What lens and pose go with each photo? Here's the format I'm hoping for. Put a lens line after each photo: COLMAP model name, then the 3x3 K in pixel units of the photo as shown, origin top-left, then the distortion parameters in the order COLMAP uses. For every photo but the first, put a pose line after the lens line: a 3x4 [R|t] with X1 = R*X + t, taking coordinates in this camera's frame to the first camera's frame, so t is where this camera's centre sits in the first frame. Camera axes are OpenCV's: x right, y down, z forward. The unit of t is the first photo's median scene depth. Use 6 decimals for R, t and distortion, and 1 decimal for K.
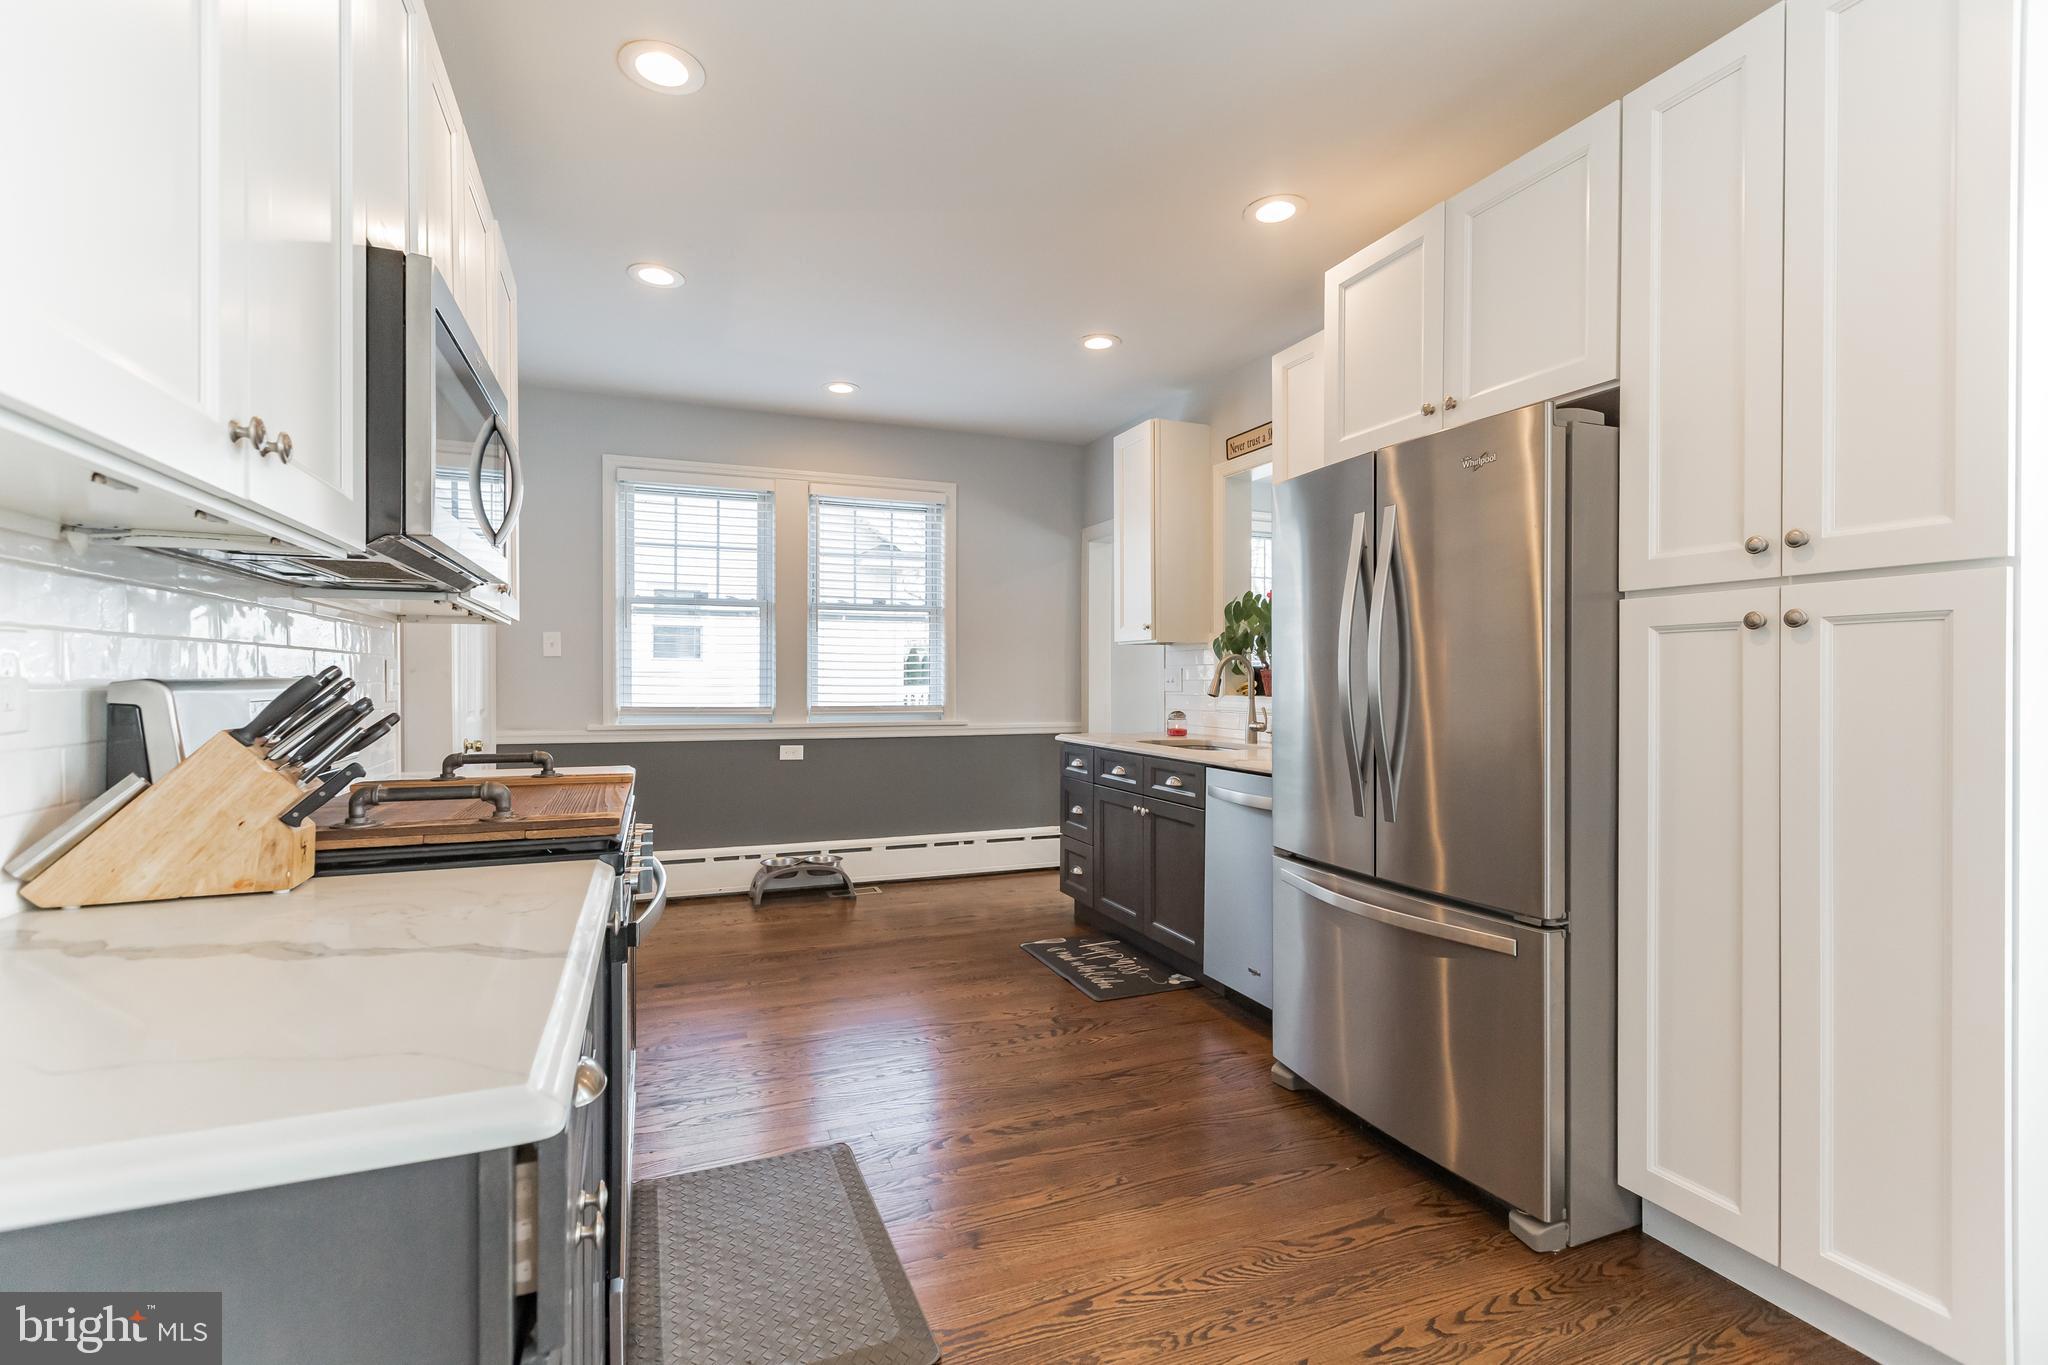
lens RADIAL K [[934.2, 0, 1029.3], [0, 934.2, 680.1], [0, 0, 1]] dist [0.004552, 0.001230]
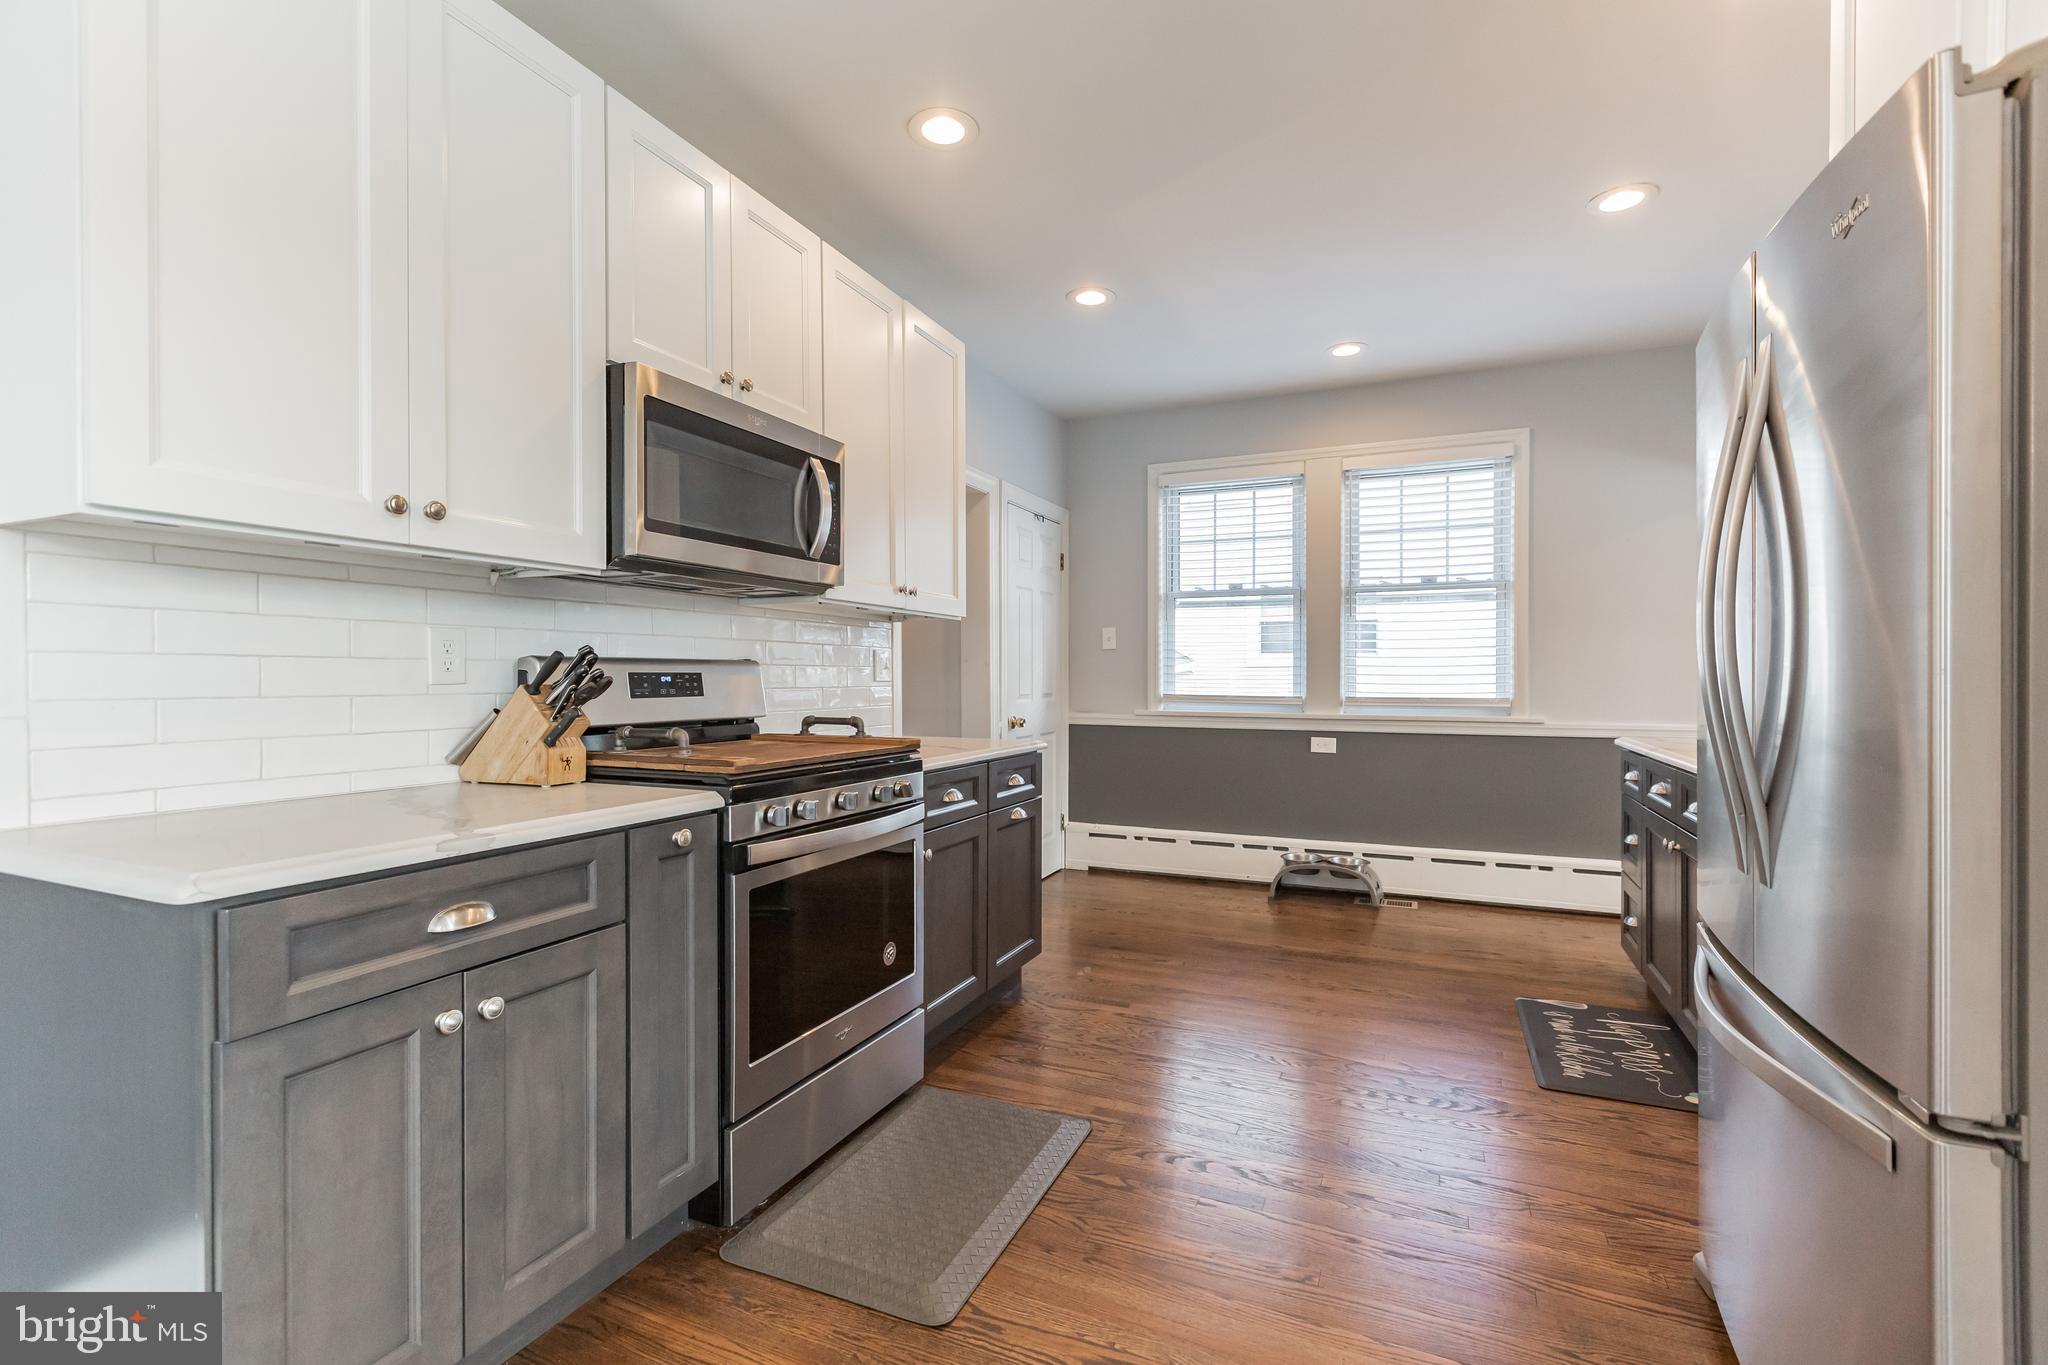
lens RADIAL K [[934.2, 0, 1019.1], [0, 934.2, 681.7], [0, 0, 1]] dist [0.004552, 0.001230]
pose [[0.686997, 0.000852, -0.726660, 0.233953], [0.000571, 0.999998, 0.001713, 0.011519], [0.726660, -0.001592, 0.686995, 0.126723]]
